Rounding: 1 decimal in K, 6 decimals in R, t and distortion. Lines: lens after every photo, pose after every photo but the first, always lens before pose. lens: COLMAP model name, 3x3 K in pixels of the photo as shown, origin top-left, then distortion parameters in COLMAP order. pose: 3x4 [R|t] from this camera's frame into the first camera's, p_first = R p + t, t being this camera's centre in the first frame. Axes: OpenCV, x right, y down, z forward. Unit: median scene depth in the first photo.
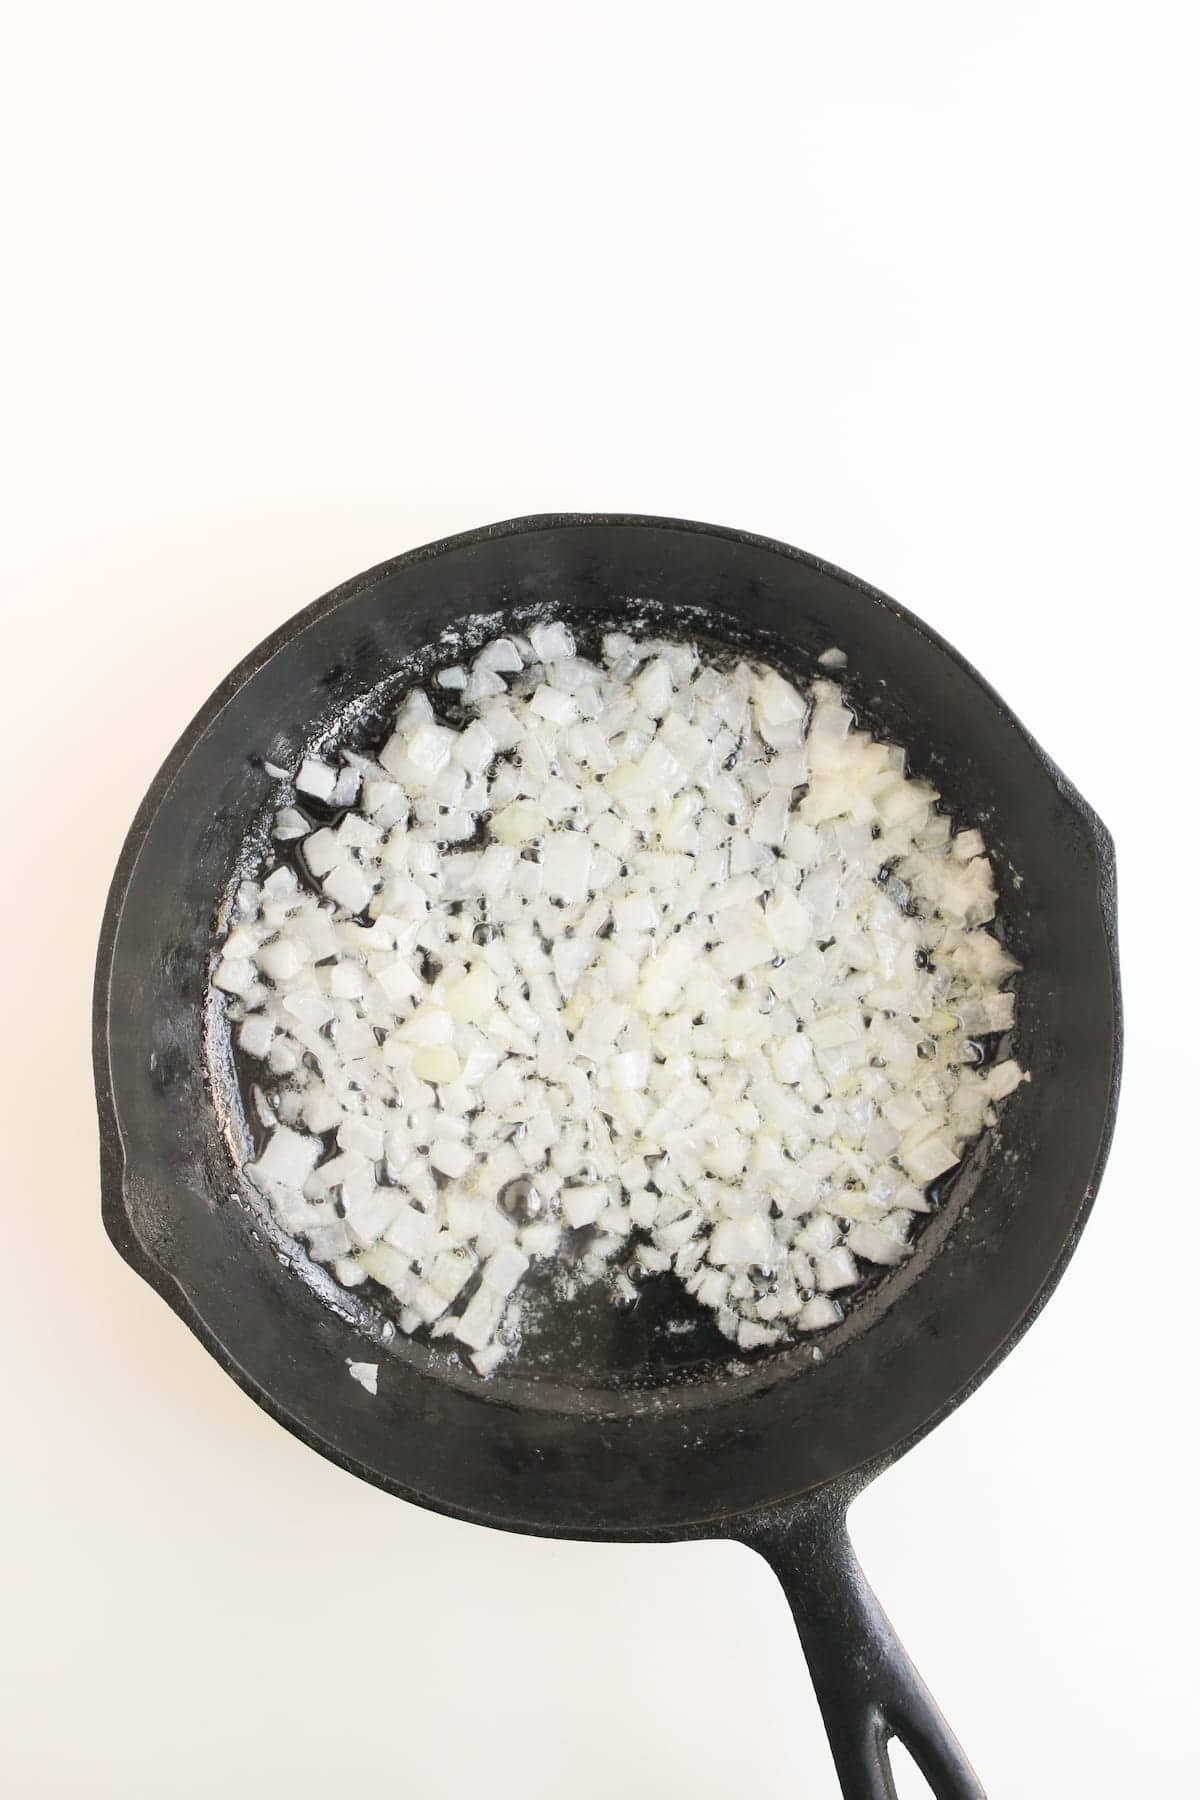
lens RADIAL K [[3683.6, 0, 628.7], [0, 3683.6, 963.0], [0, 0, 1]] dist [0.015922, 0.000000]
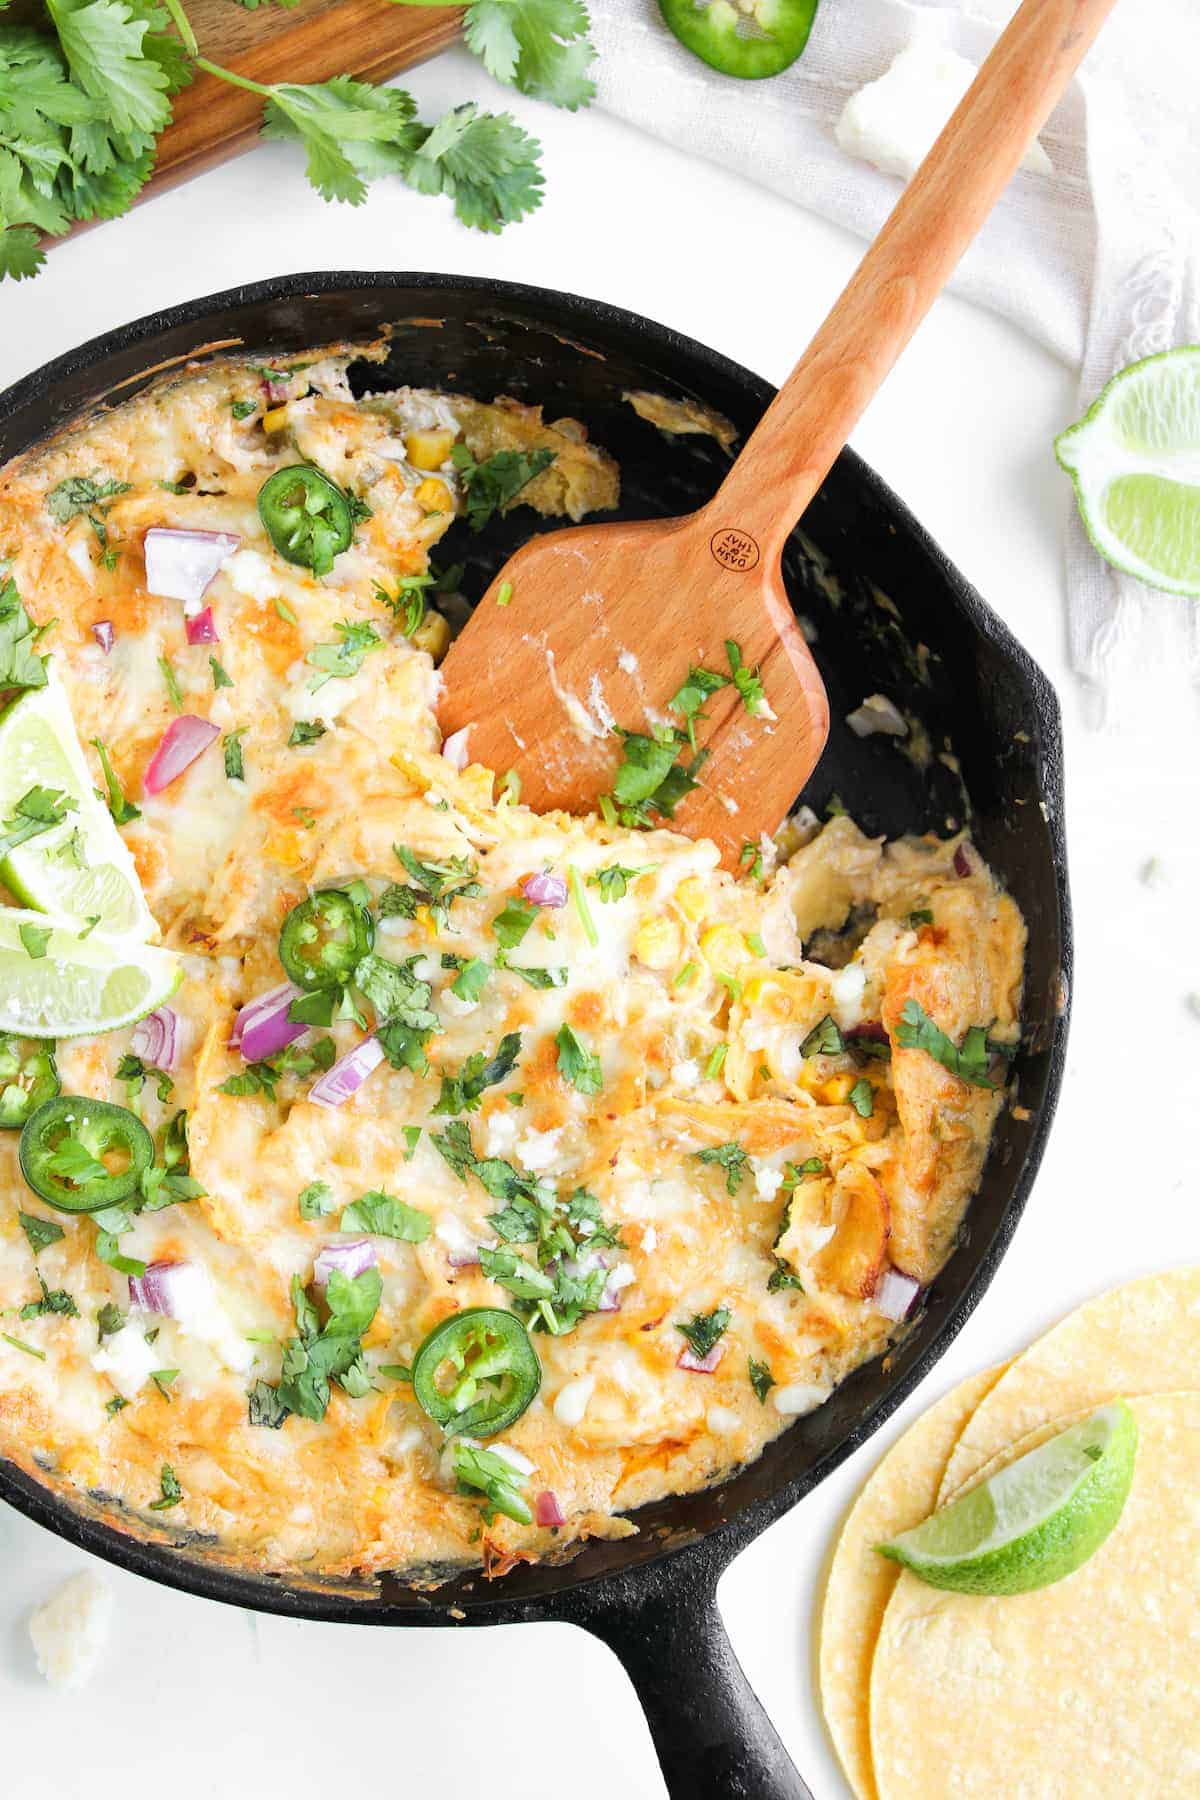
lens RADIAL K [[3683.6, 0, 583.6], [0, 3683.6, 862.7], [0, 0, 1]] dist [0.015922, 0.000000]
pose [[0.999745, -0.004543, 0.022109, 0.015345], [0.005476, 0.999090, -0.042296, 0.032019], [-0.021897, 0.042406, 0.998860, 0.231633]]
